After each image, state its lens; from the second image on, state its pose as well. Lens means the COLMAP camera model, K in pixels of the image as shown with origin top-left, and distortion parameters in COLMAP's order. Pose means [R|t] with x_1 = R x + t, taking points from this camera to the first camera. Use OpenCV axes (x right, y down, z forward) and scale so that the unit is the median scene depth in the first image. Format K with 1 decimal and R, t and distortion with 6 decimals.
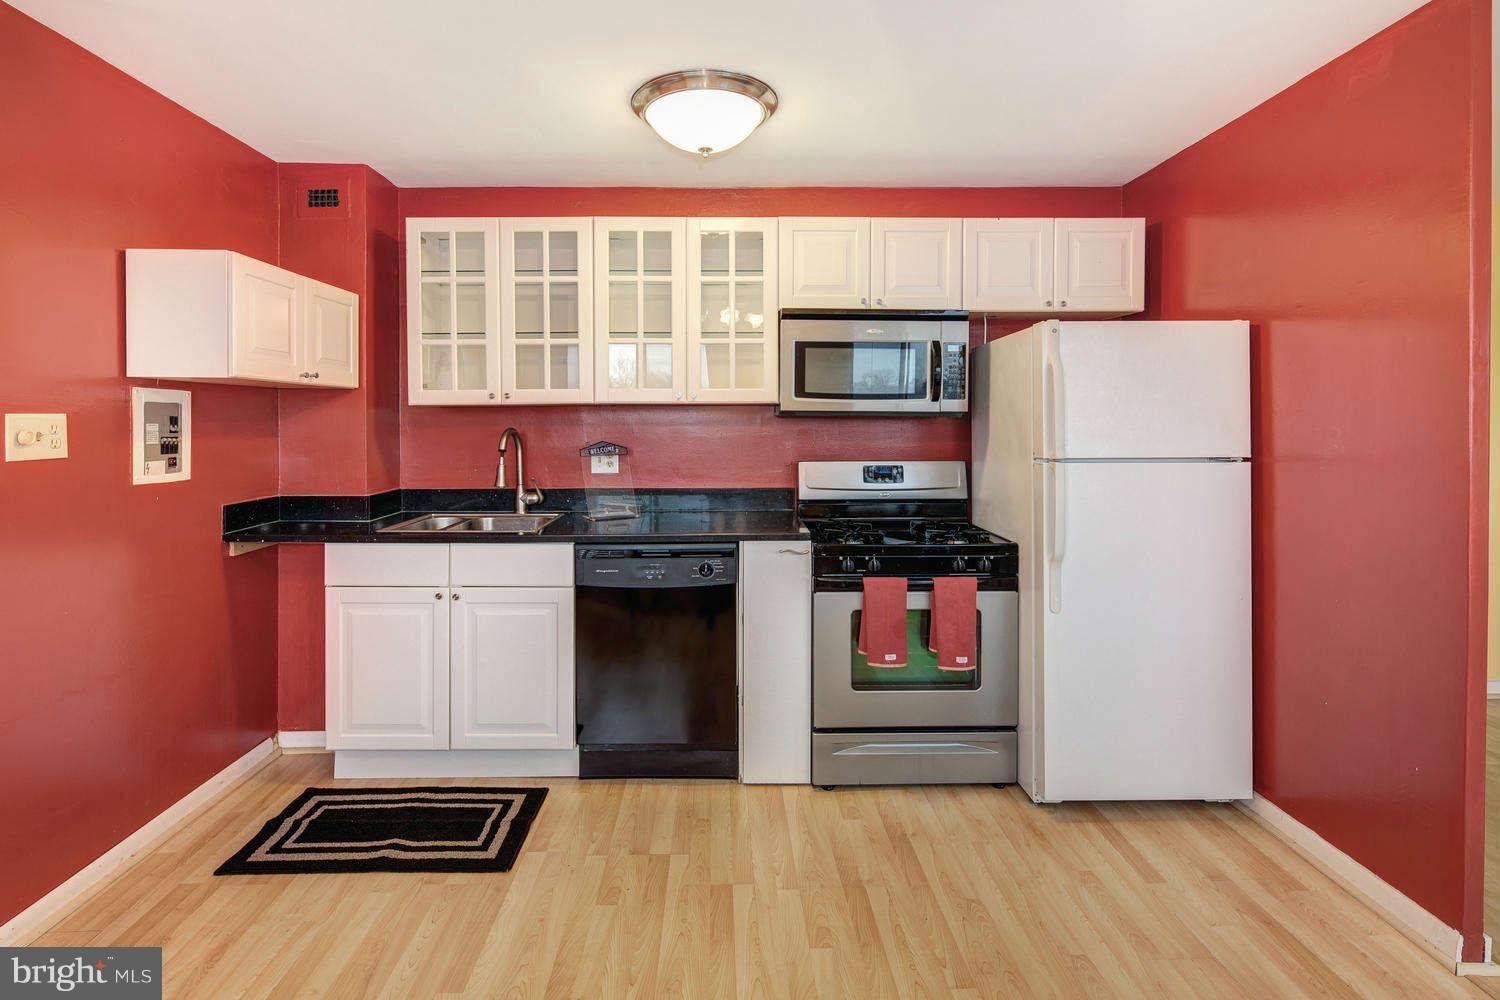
lens RADIAL K [[727.5, 0, 743.5], [0, 727.5, 430.7], [0, 0, 1]] dist [0.005016, -0.004975]
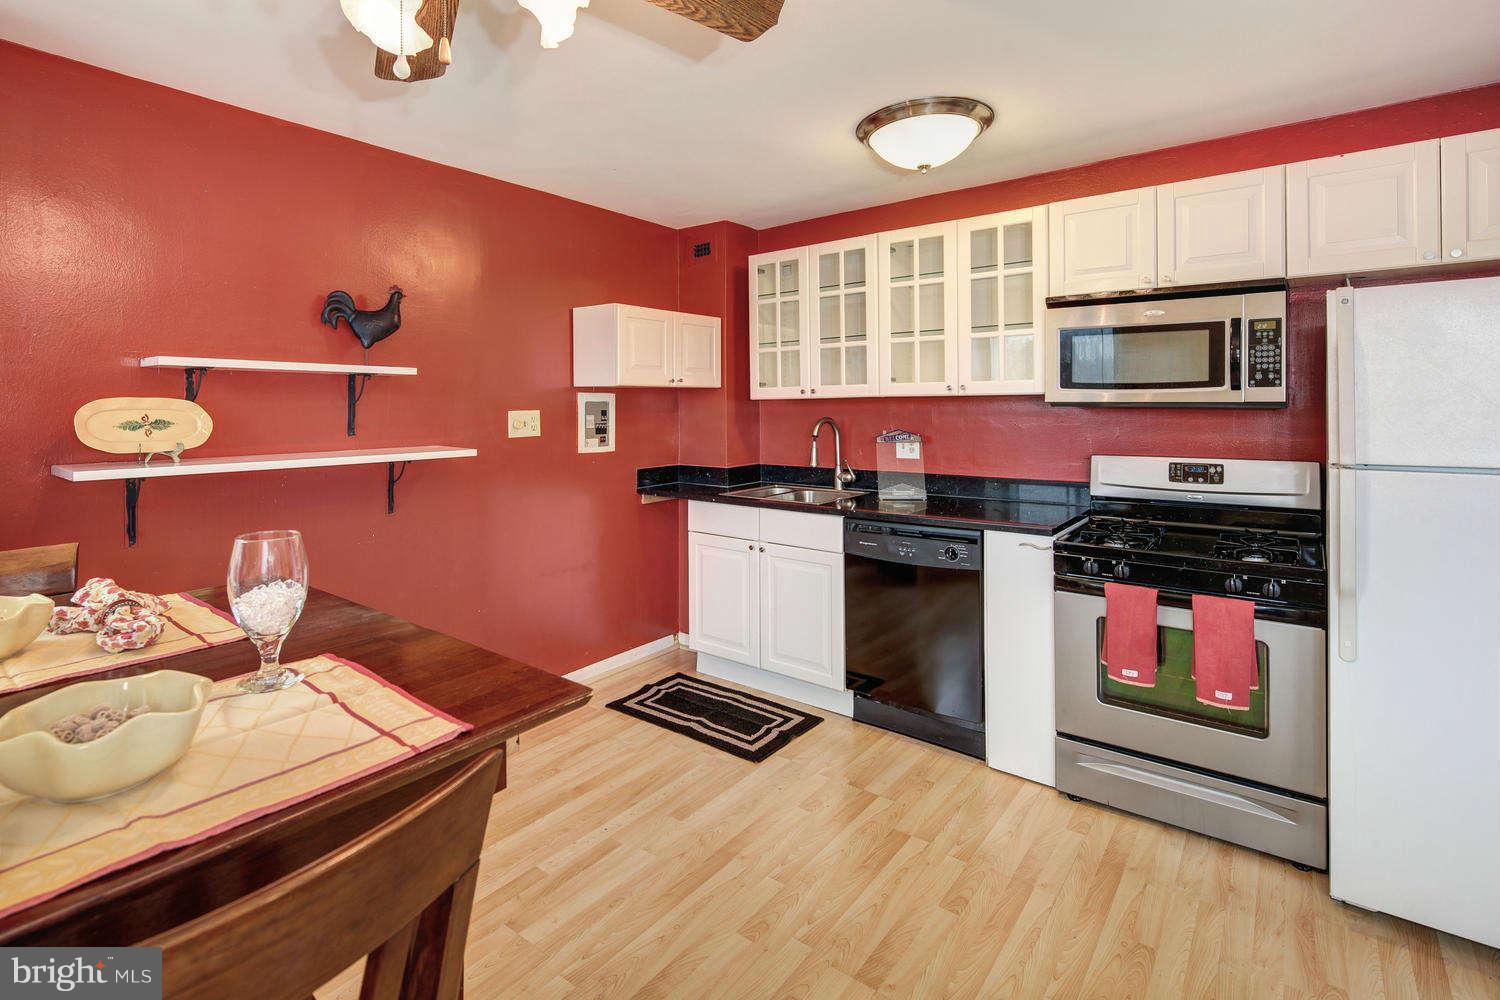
lens RADIAL K [[727.5, 0, 741.7], [0, 727.5, 406.4], [0, 0, 1]] dist [0.005016, -0.004975]
pose [[0.775238, -0.002258, -0.631665, 0.386245], [-0.000865, 0.999989, -0.004637, -0.018696], [0.631669, 0.004141, 0.775227, -0.018307]]
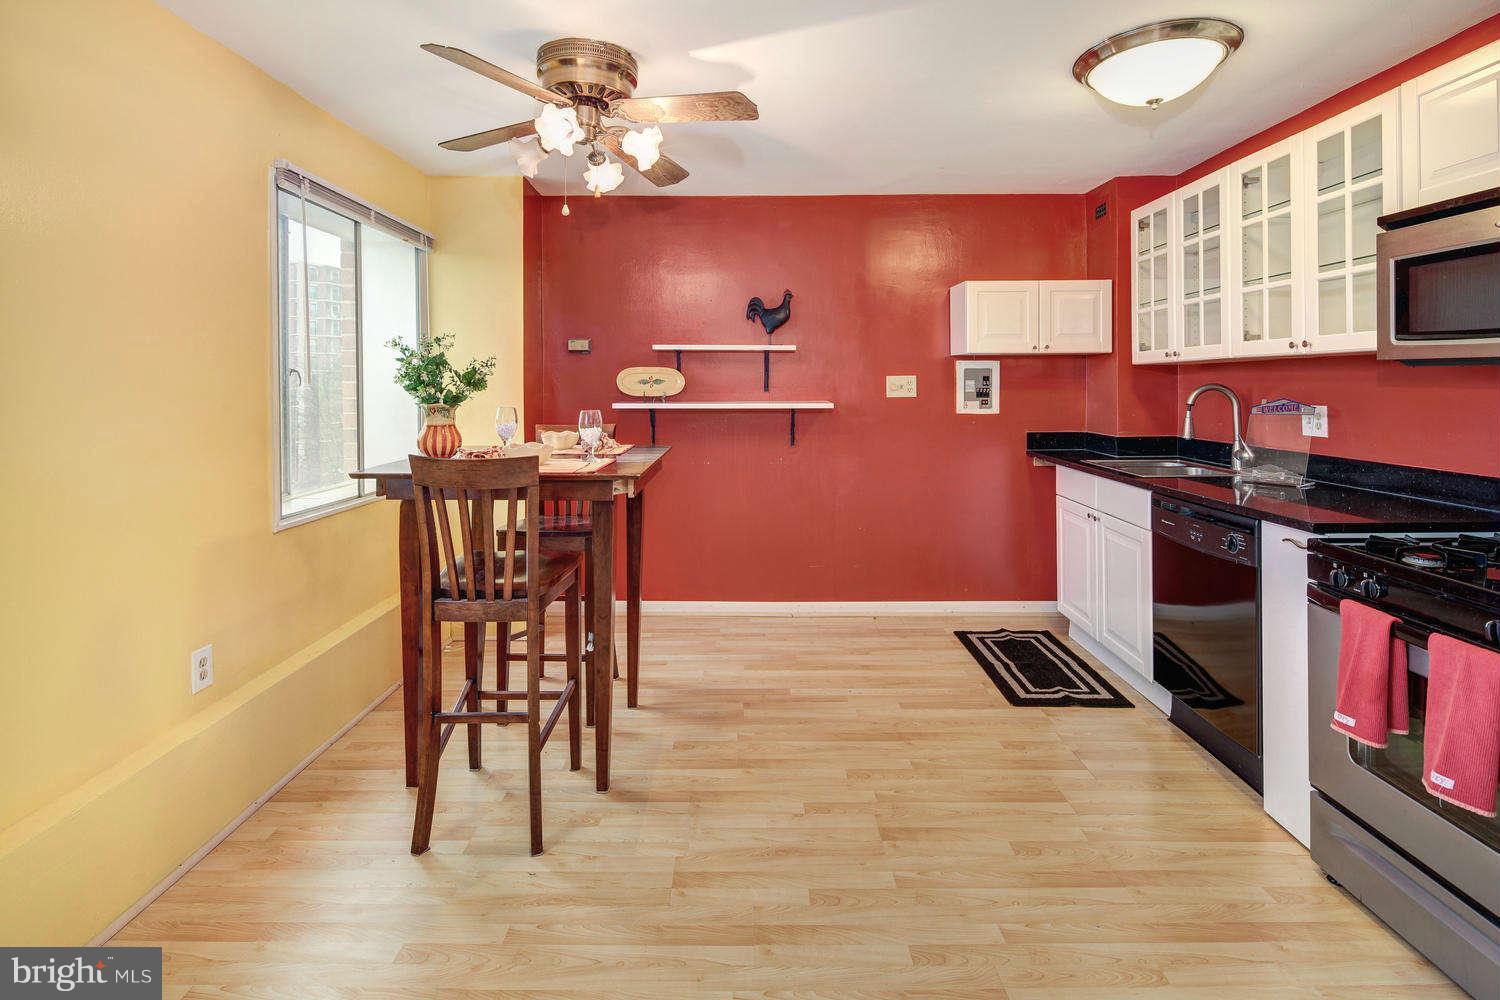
lens RADIAL K [[727.5, 0, 740.2], [0, 727.5, 385.7], [0, 0, 1]] dist [0.005016, -0.004975]
pose [[-0.040854, 0.005446, -0.999150, 0.869949], [-0.006374, 0.999963, 0.005711, -0.002670], [0.999145, 0.006602, -0.040817, 0.438519]]
